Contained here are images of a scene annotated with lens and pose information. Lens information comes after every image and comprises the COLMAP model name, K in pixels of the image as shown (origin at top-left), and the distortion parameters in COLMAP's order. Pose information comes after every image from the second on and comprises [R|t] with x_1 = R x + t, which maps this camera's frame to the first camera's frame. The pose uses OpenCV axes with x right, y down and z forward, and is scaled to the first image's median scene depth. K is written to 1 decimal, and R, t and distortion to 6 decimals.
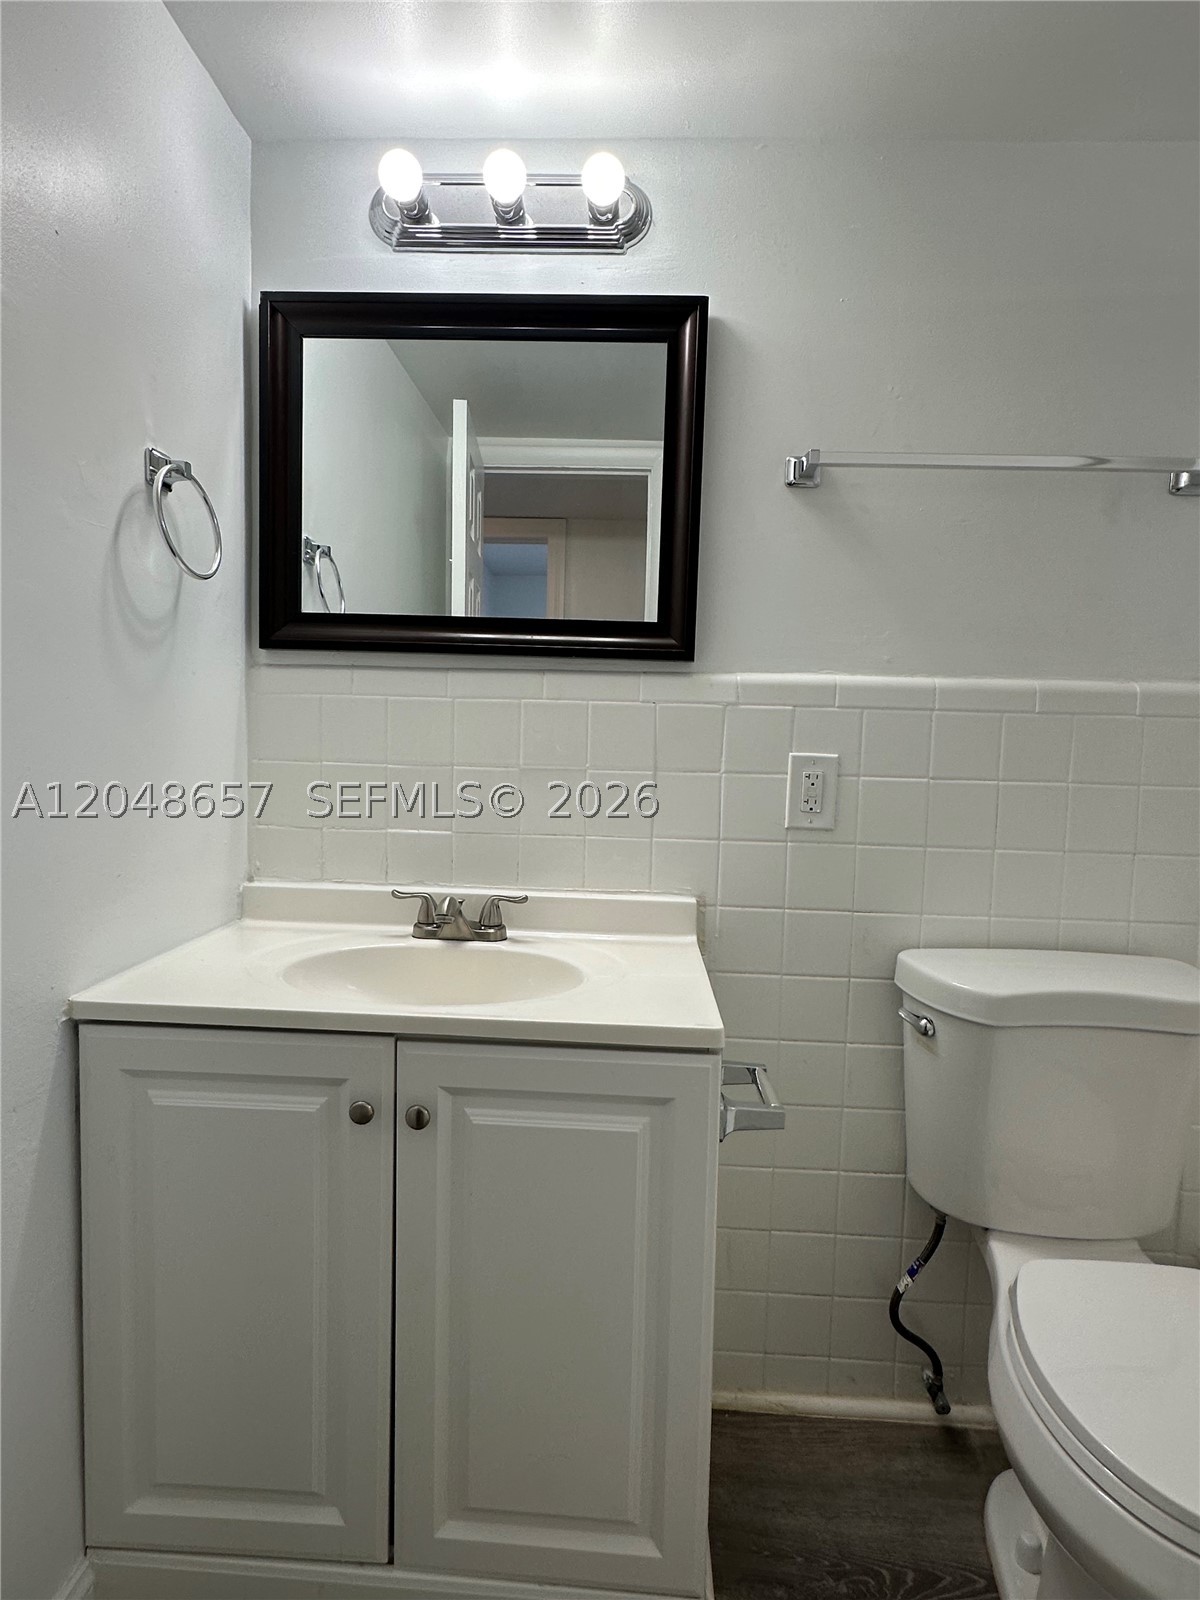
lens RADIAL K [[859.9, 0, 600.3], [0, 859.9, 799.9], [0, 0, 1]] dist [-0.006415, 0.002280]
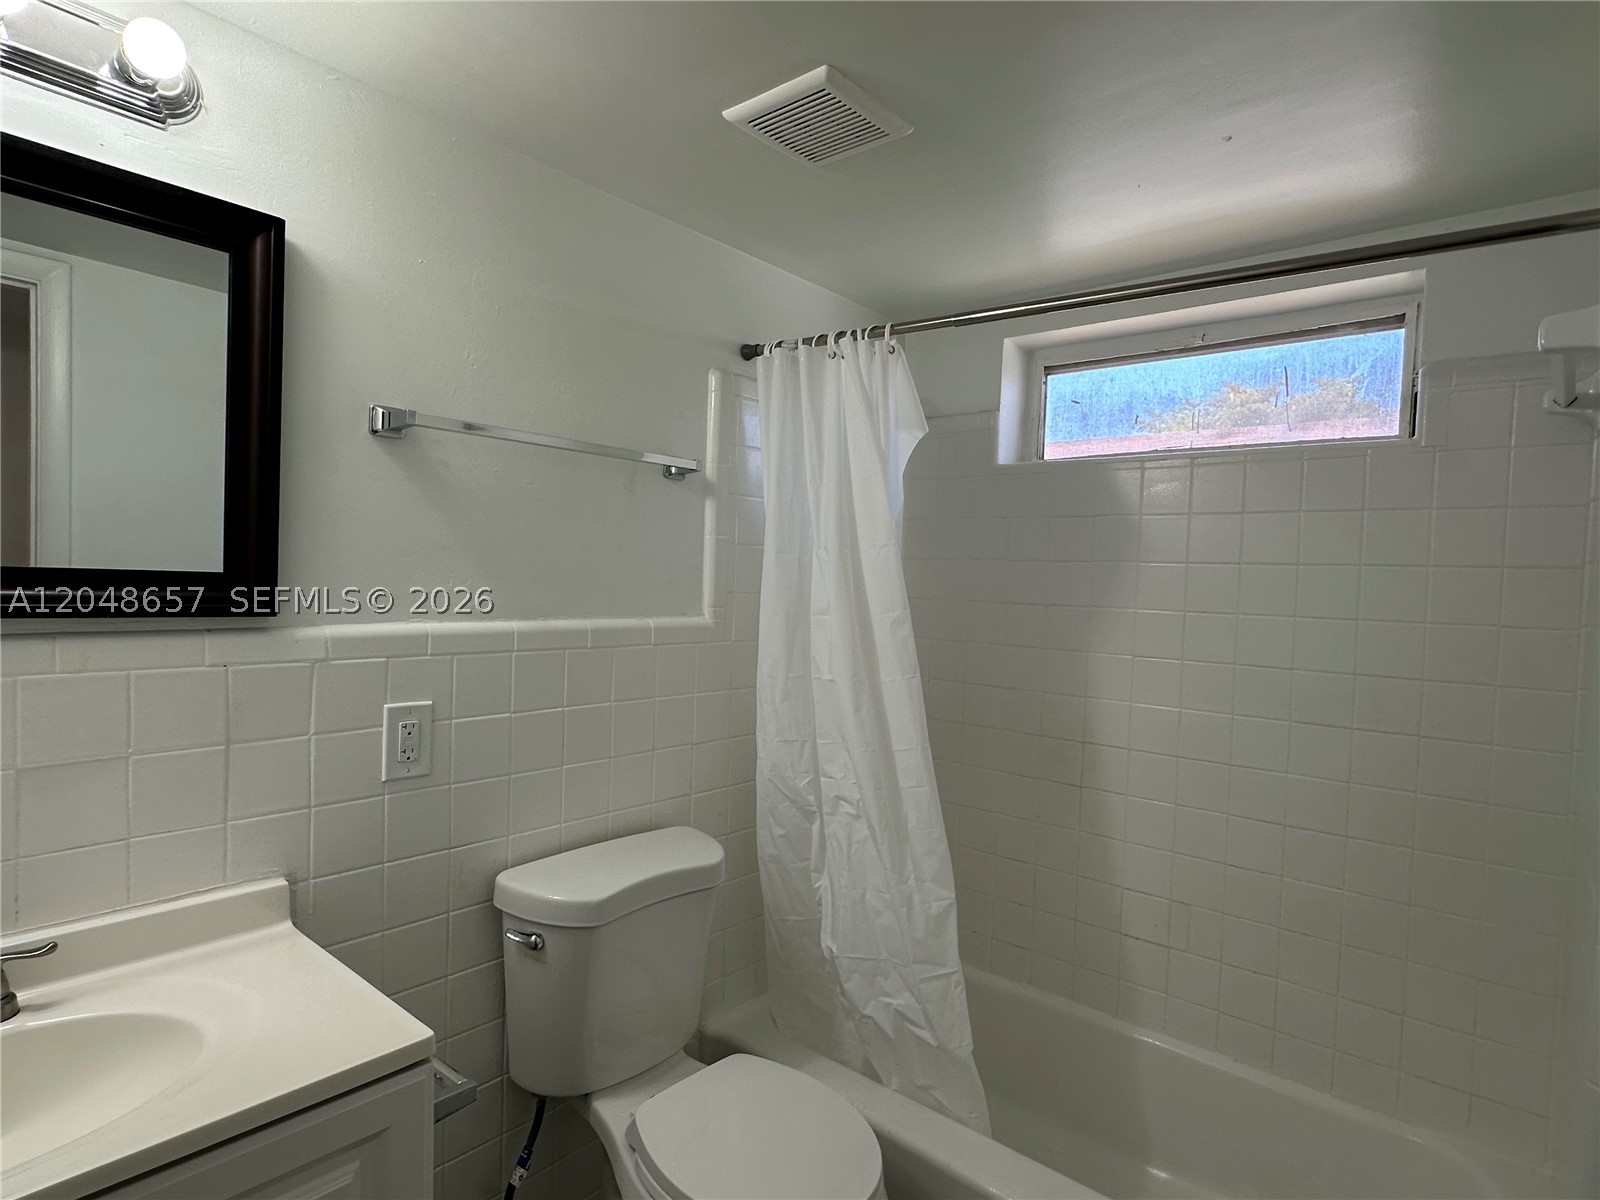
lens RADIAL K [[859.9, 0, 793.2], [0, 859.9, 606.0], [0, 0, 1]] dist [-0.006415, 0.002280]
pose [[0.618578, -0.034313, 0.784974, -0.258497], [0.039329, 0.999146, 0.012683, -0.162570], [-0.784739, 0.023027, 0.619399, 0.023937]]
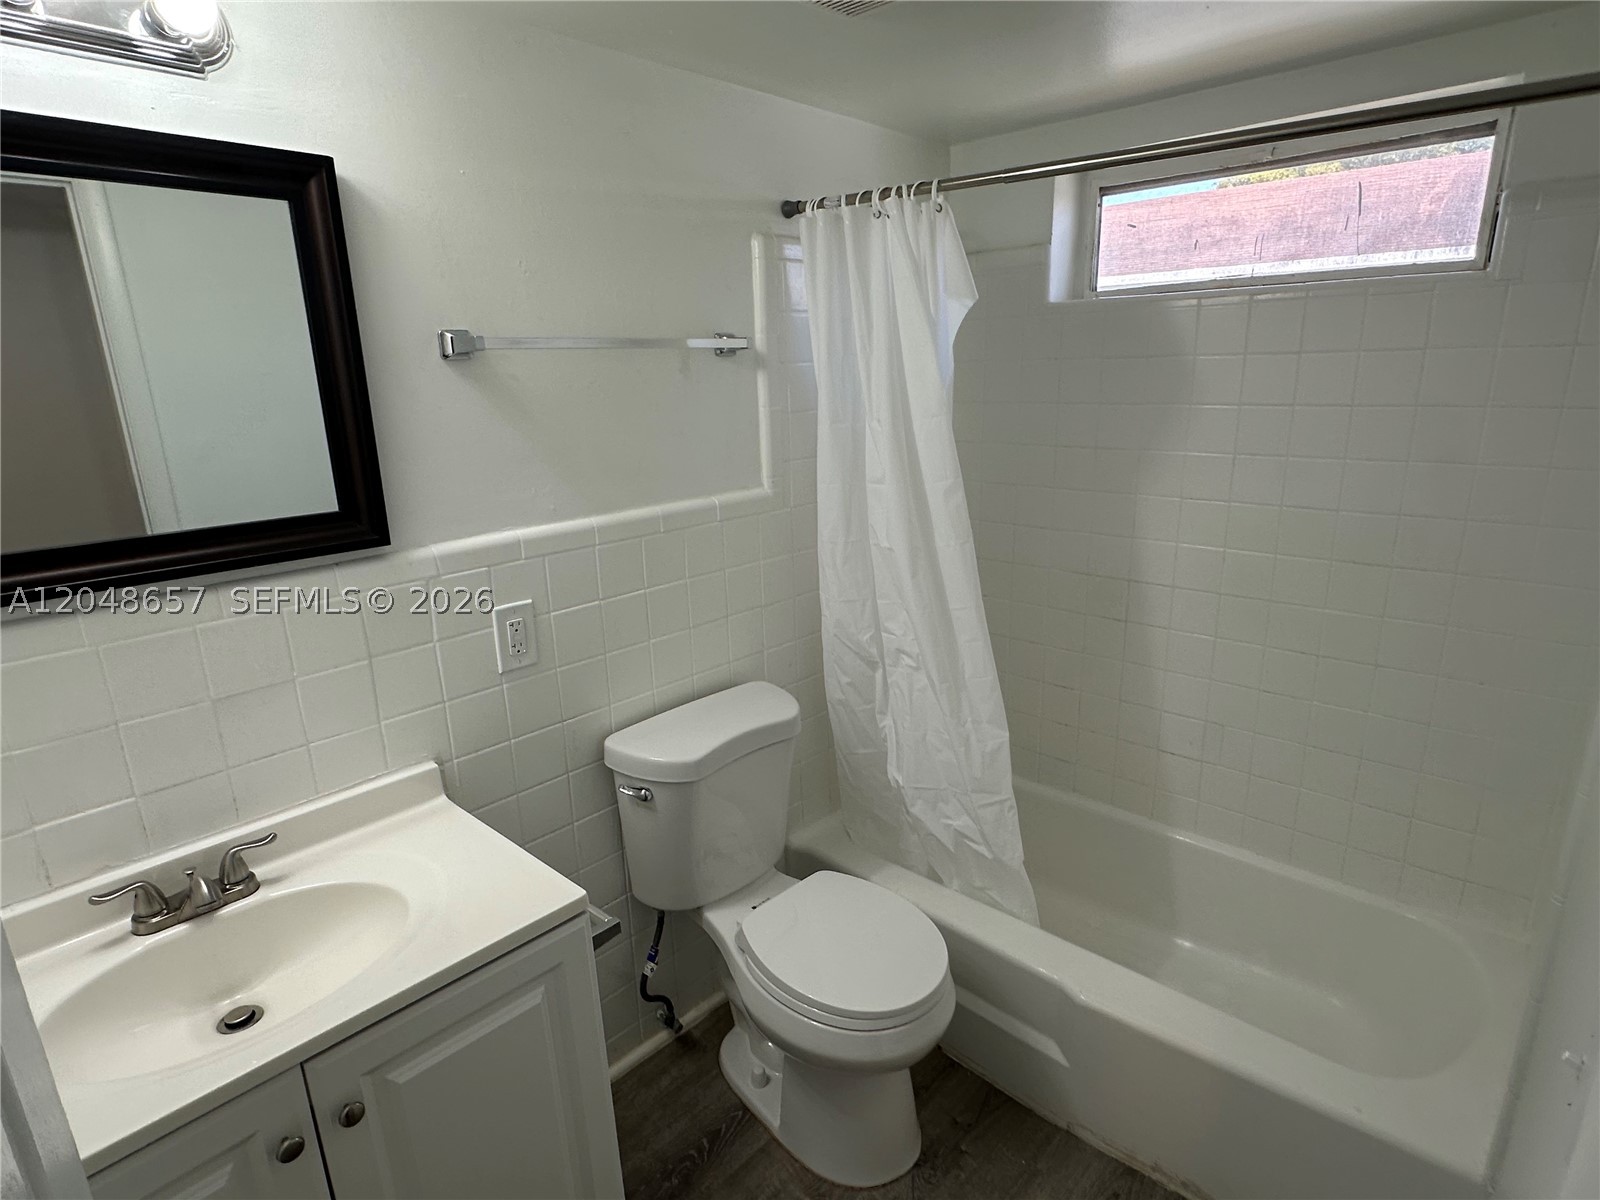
lens RADIAL K [[859.9, 0, 794.9], [0, 859.9, 605.6], [0, 0, 1]] dist [-0.006415, 0.002280]
pose [[0.648704, -0.250201, 0.718737, -0.318619], [0.101257, 0.964392, 0.244326, -0.288723], [-0.754275, -0.085718, 0.650939, -0.006015]]
